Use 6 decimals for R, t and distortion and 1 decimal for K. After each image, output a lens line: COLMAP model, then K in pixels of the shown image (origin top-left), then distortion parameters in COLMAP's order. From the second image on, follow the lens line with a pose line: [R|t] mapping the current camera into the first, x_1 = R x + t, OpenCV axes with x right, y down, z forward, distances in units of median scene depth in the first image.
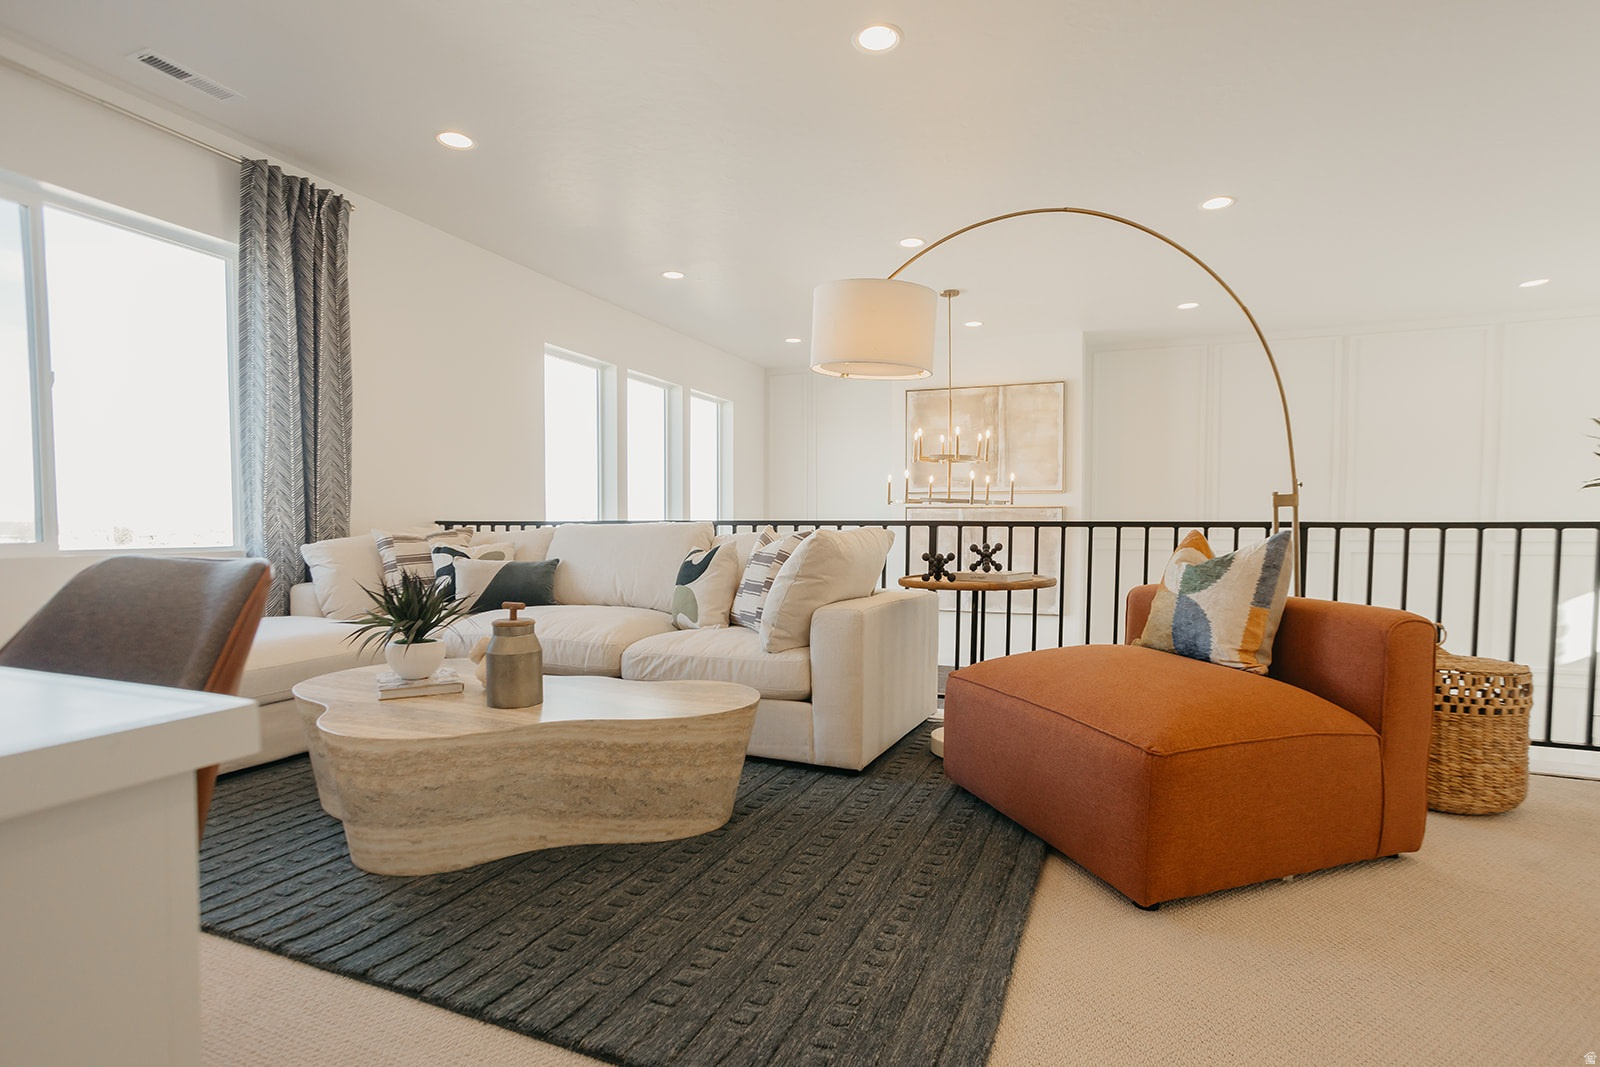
lens RADIAL K [[785.3, 0, 843.2], [0, 785.3, 526.2], [0, 0, 1]] dist [-0.045406, 0.027339]
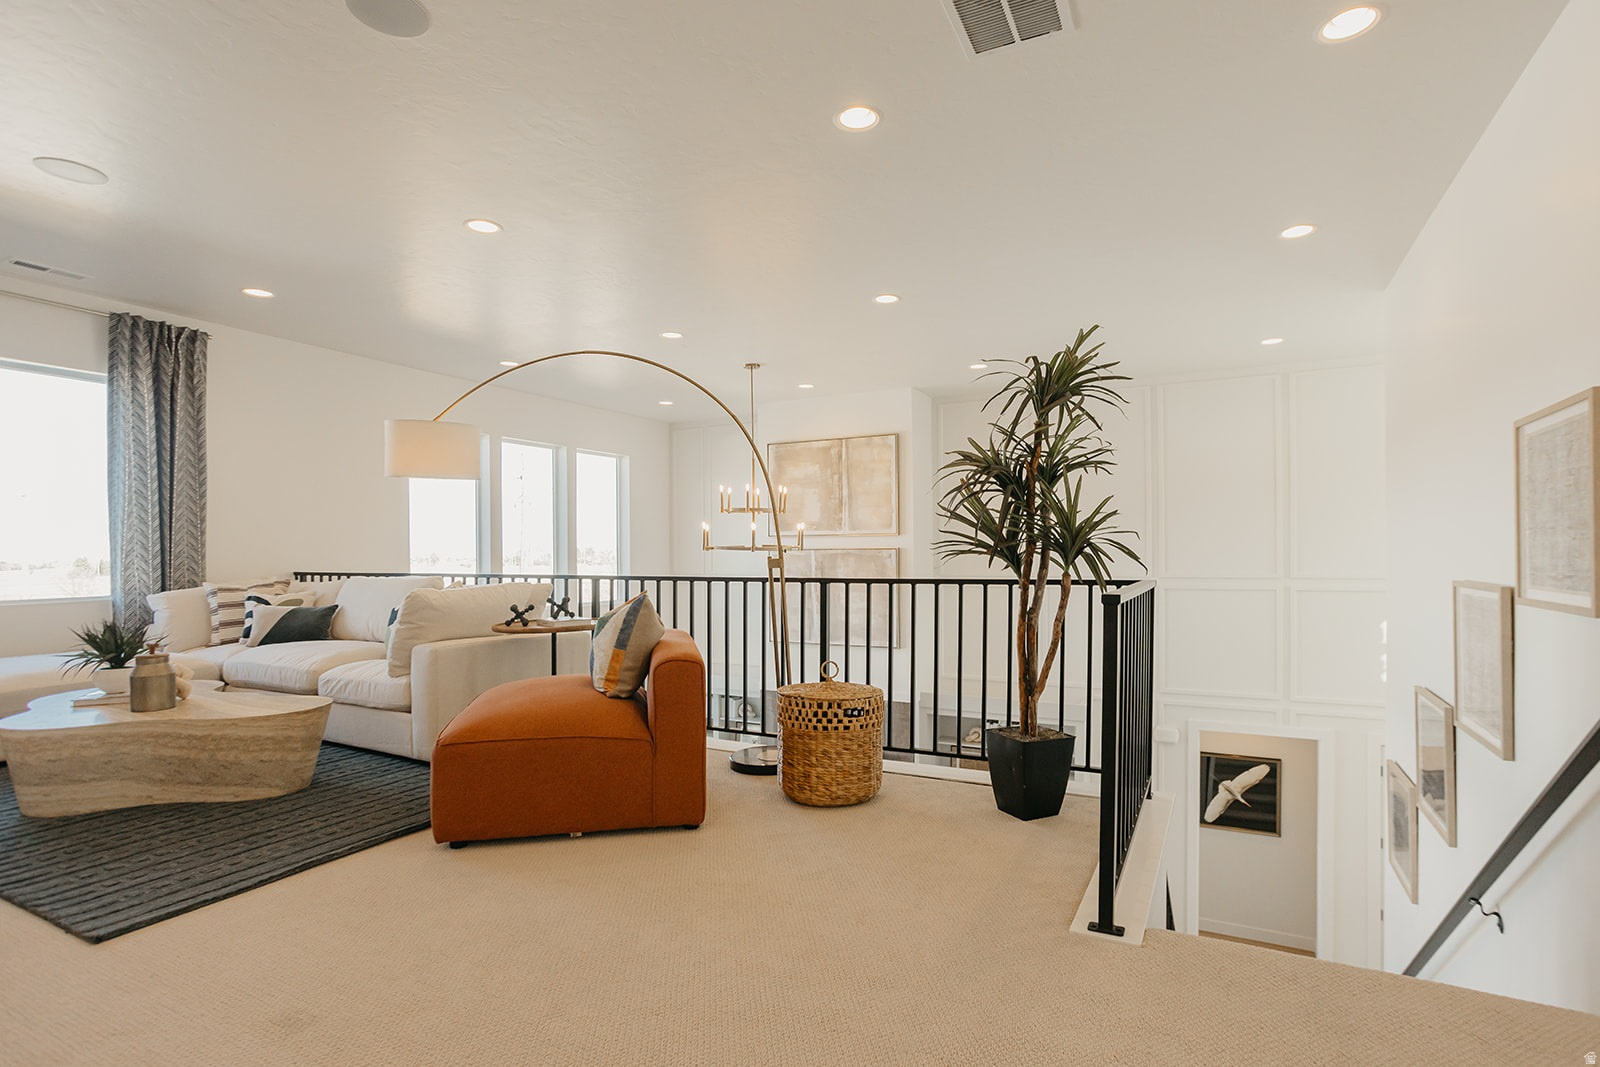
lens RADIAL K [[785.3, 0, 817.6], [0, 785.3, 527.8], [0, 0, 1]] dist [-0.045406, 0.027339]
pose [[0.994774, -0.012932, -0.101275, 0.604804], [0.009608, 0.999401, -0.033246, -0.037846], [0.101644, 0.032099, 0.994303, -0.222515]]
